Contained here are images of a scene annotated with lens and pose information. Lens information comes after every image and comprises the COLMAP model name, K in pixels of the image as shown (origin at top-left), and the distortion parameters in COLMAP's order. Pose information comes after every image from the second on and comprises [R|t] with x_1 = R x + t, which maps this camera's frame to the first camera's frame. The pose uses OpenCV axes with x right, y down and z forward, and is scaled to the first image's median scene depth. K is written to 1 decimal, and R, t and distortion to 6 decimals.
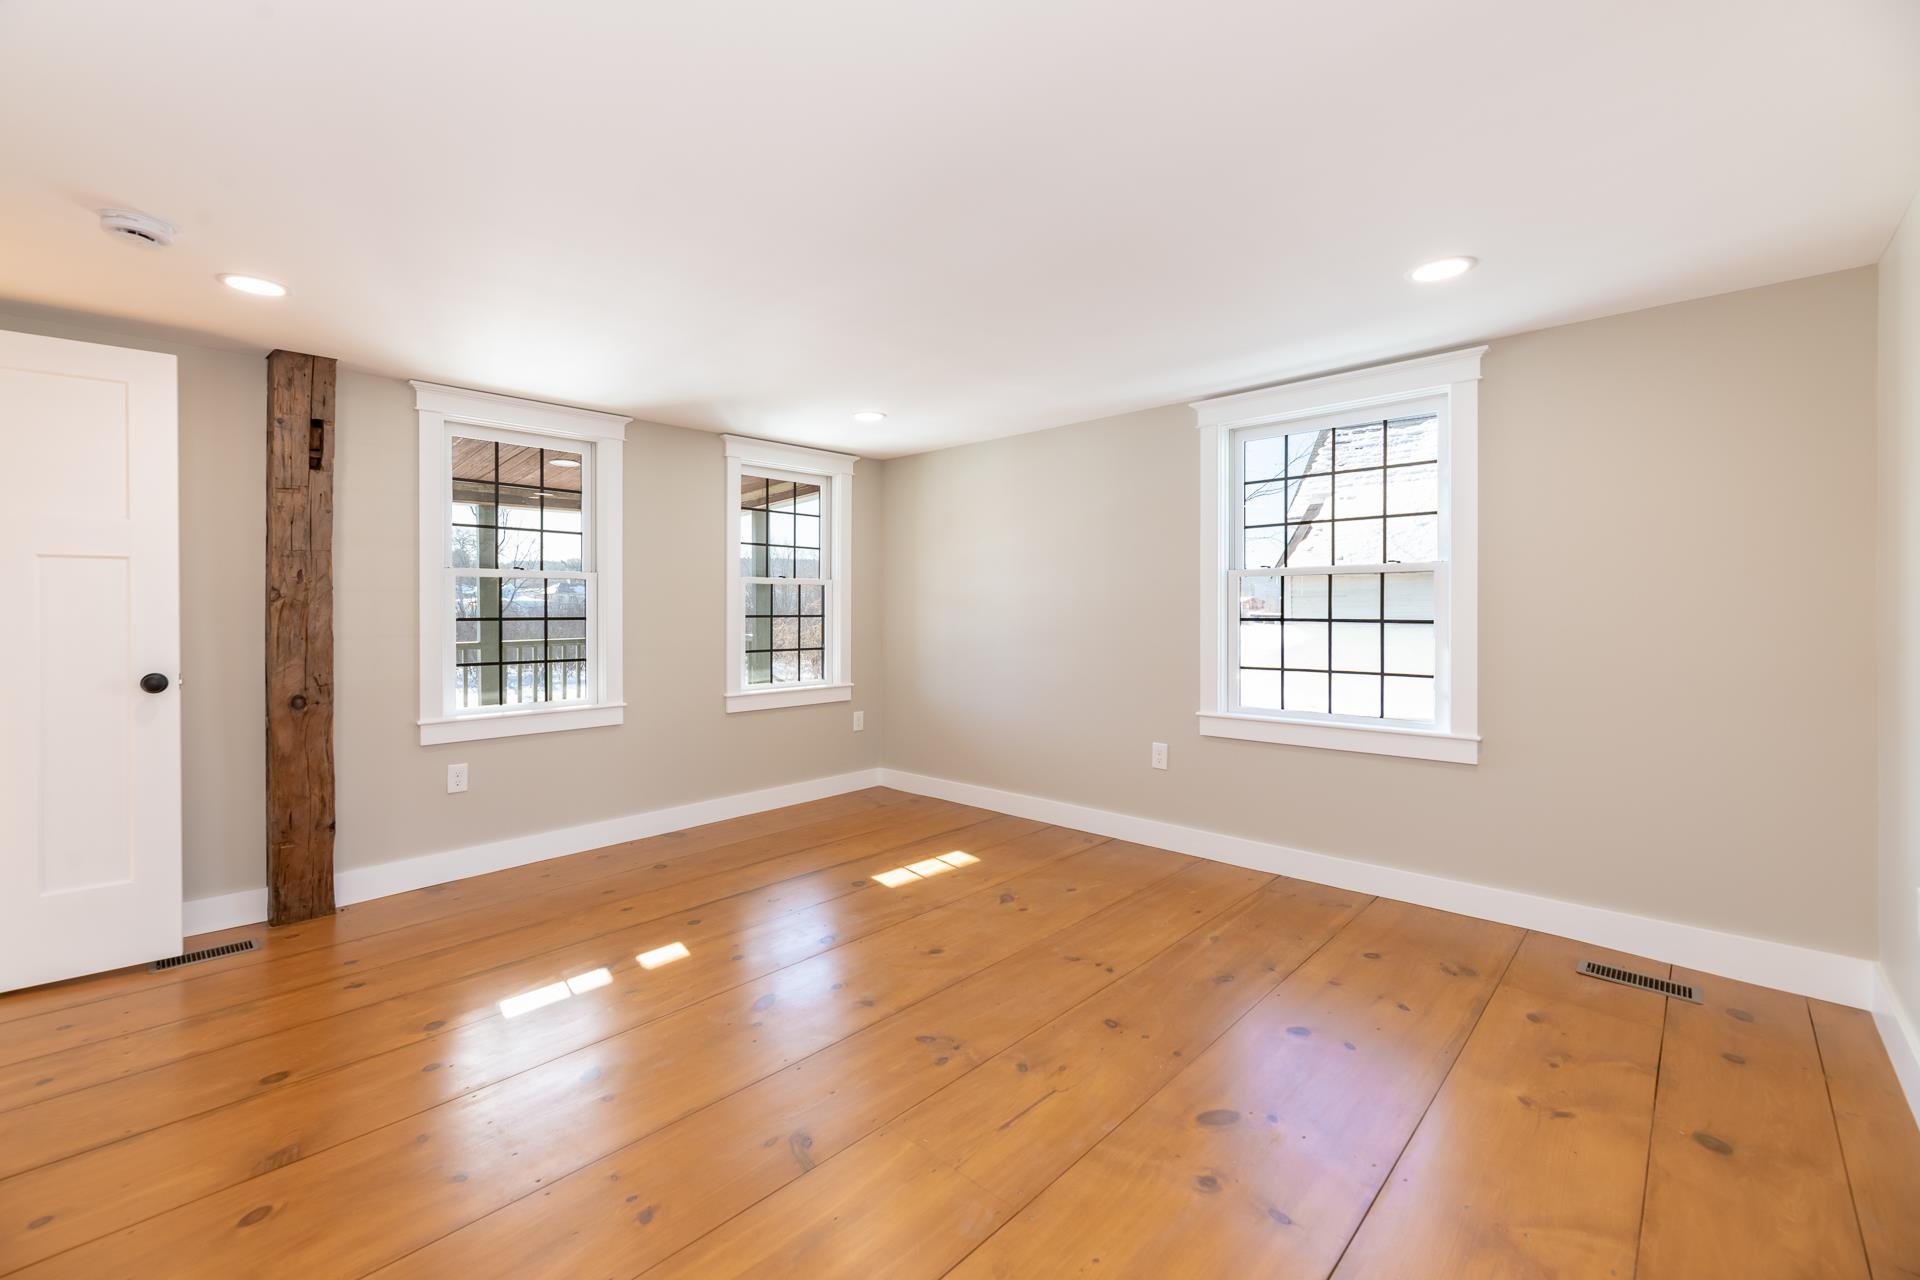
lens RADIAL K [[812.5, 0, 964.2], [0, 812.5, 615.9], [0, 0, 1]] dist [-0.003290, -0.000151]
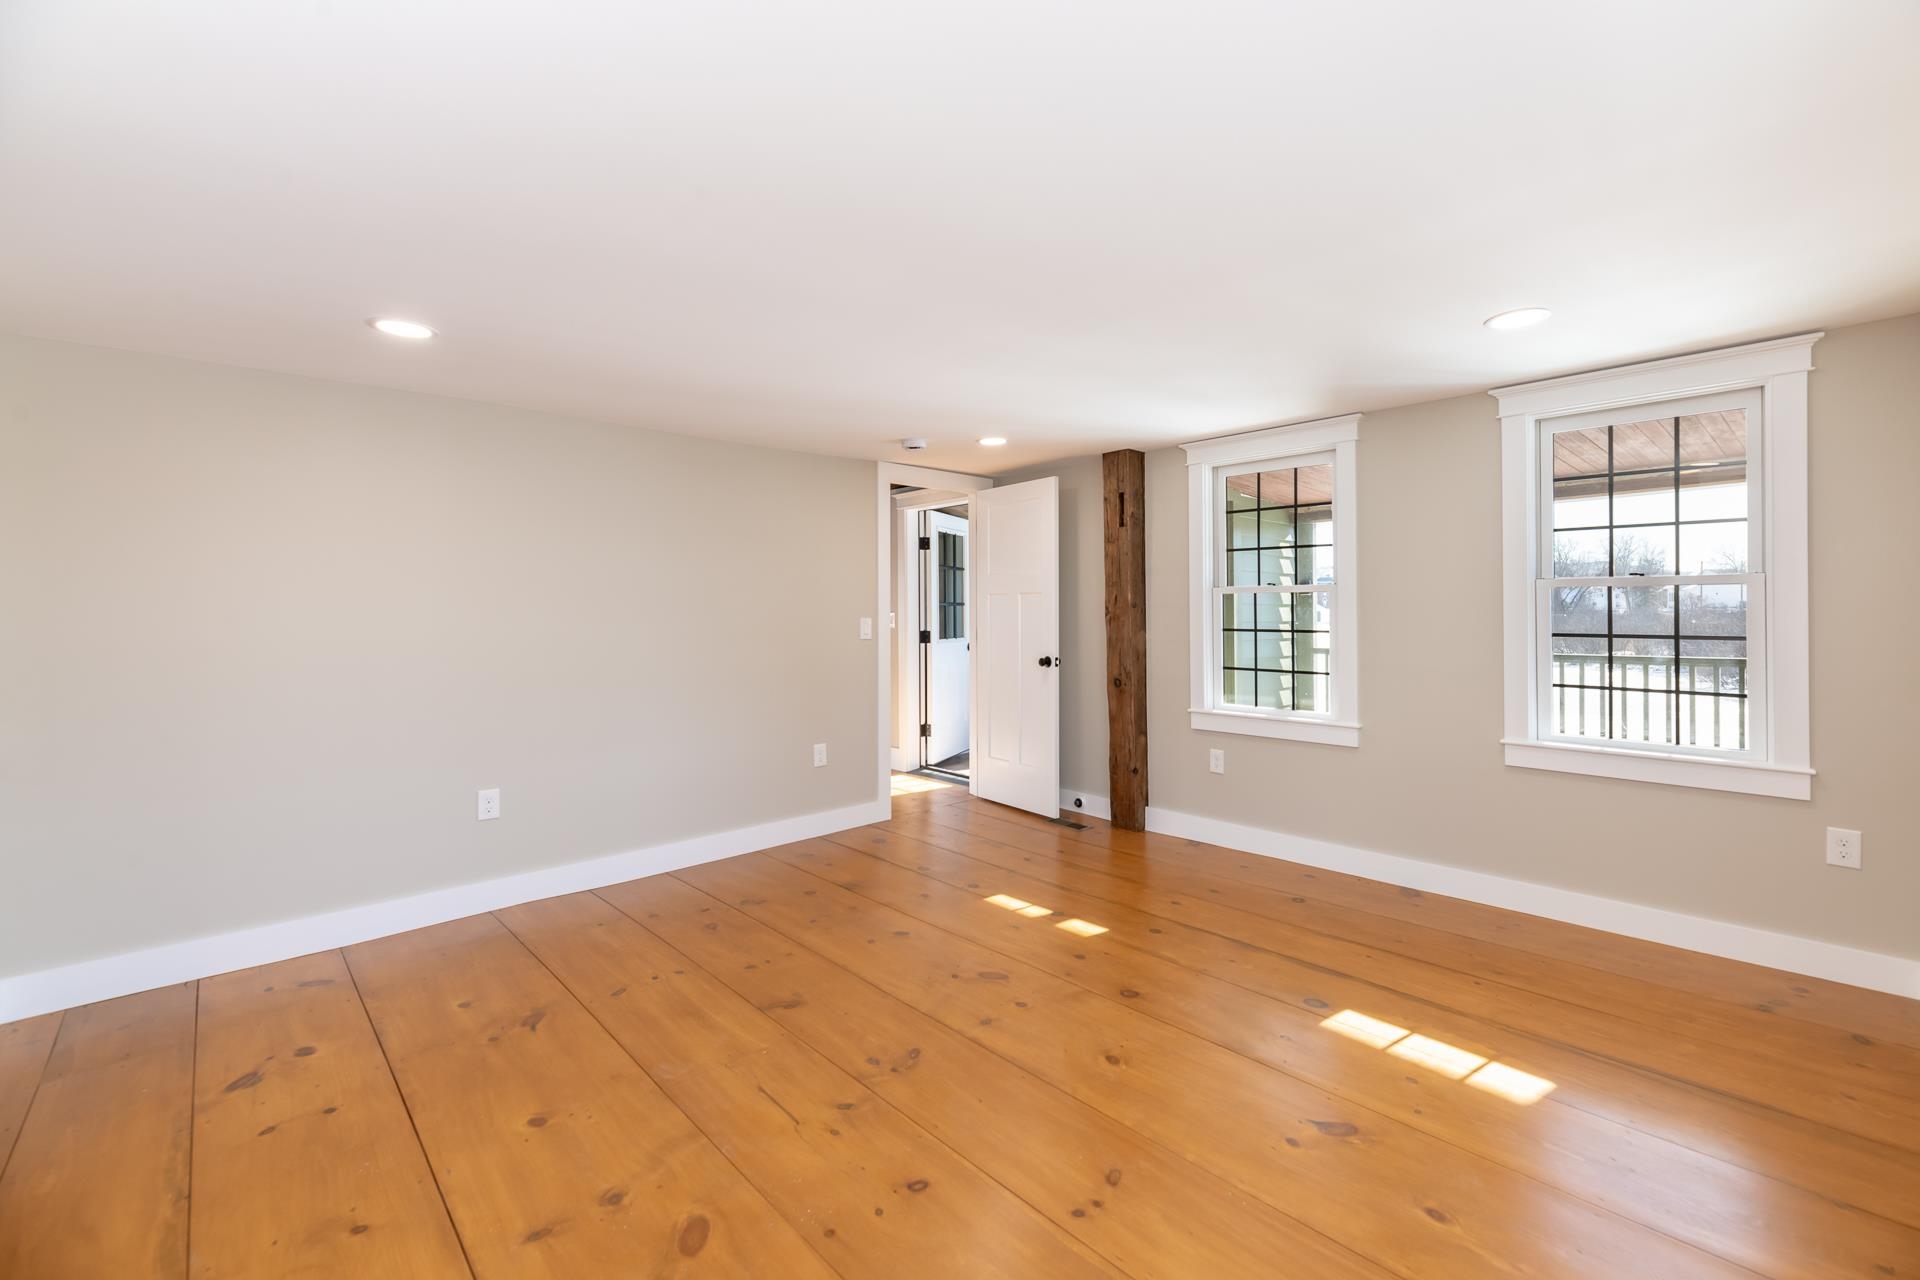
lens RADIAL K [[812.5, 0, 964.2], [0, 812.5, 615.9], [0, 0, 1]] dist [-0.003290, -0.000151]
pose [[-0.073886, 0.009021, -0.997226, 0.694335], [-0.004764, 0.999944, 0.009399, -0.029824], [0.997255, 0.005445, -0.073839, 0.816119]]
